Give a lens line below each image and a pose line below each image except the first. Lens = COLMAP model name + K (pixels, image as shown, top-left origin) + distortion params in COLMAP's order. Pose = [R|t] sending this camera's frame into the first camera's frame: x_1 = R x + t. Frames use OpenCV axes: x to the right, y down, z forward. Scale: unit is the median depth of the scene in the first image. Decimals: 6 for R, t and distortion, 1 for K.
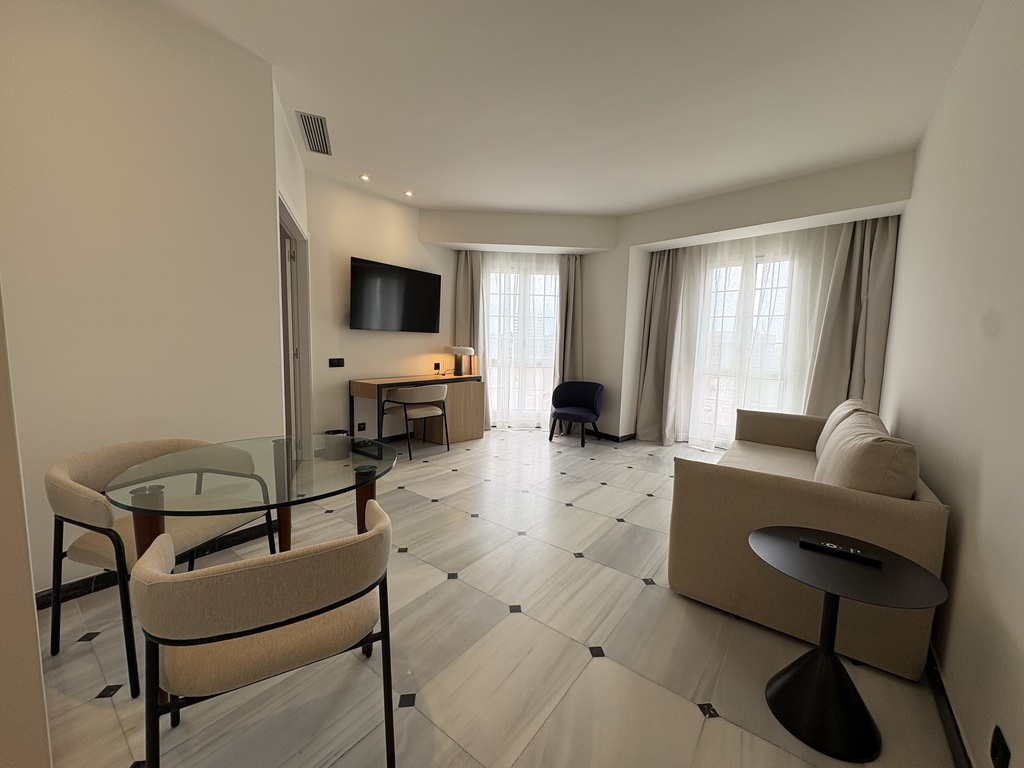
lens RADIAL K [[407.2, 0, 513.8], [0, 407.2, 383.3], [0, 0, 1]] dist [-0.001674, 0.000139]
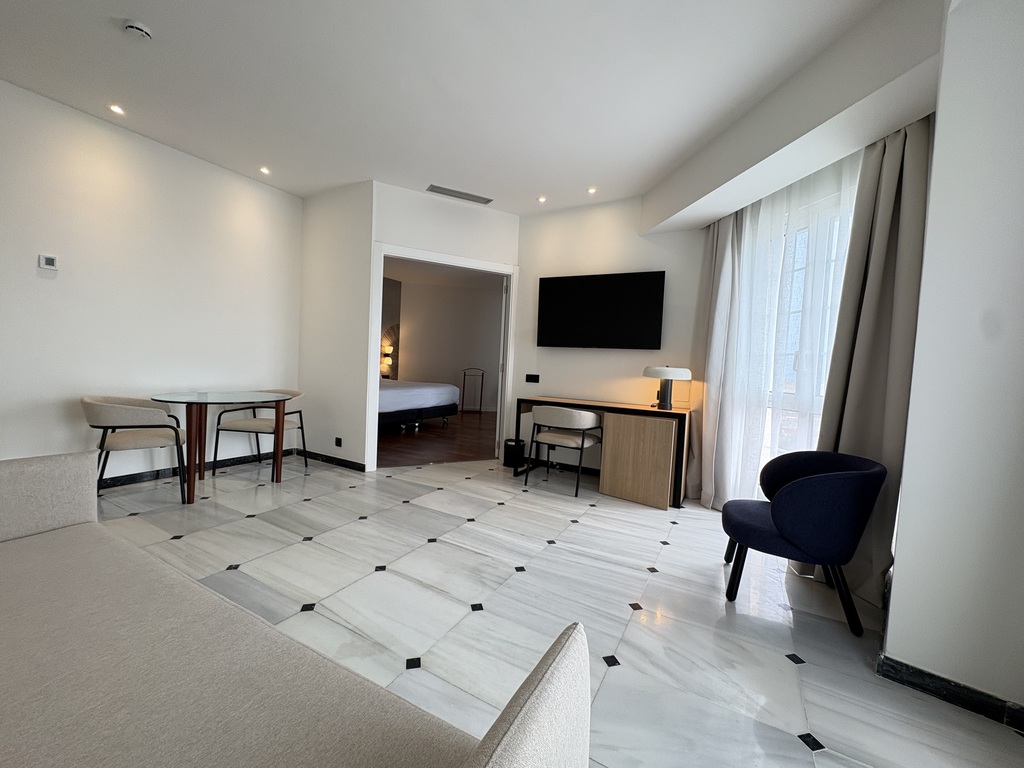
lens RADIAL K [[407.2, 0, 511.4], [0, 407.2, 383.4], [0, 0, 1]] dist [-0.001674, 0.000139]
pose [[0.133060, 0.025155, -0.990789, 0.682265], [-0.142640, 0.989757, 0.005973, -0.039284], [0.980790, 0.140531, 0.135285, 0.874604]]
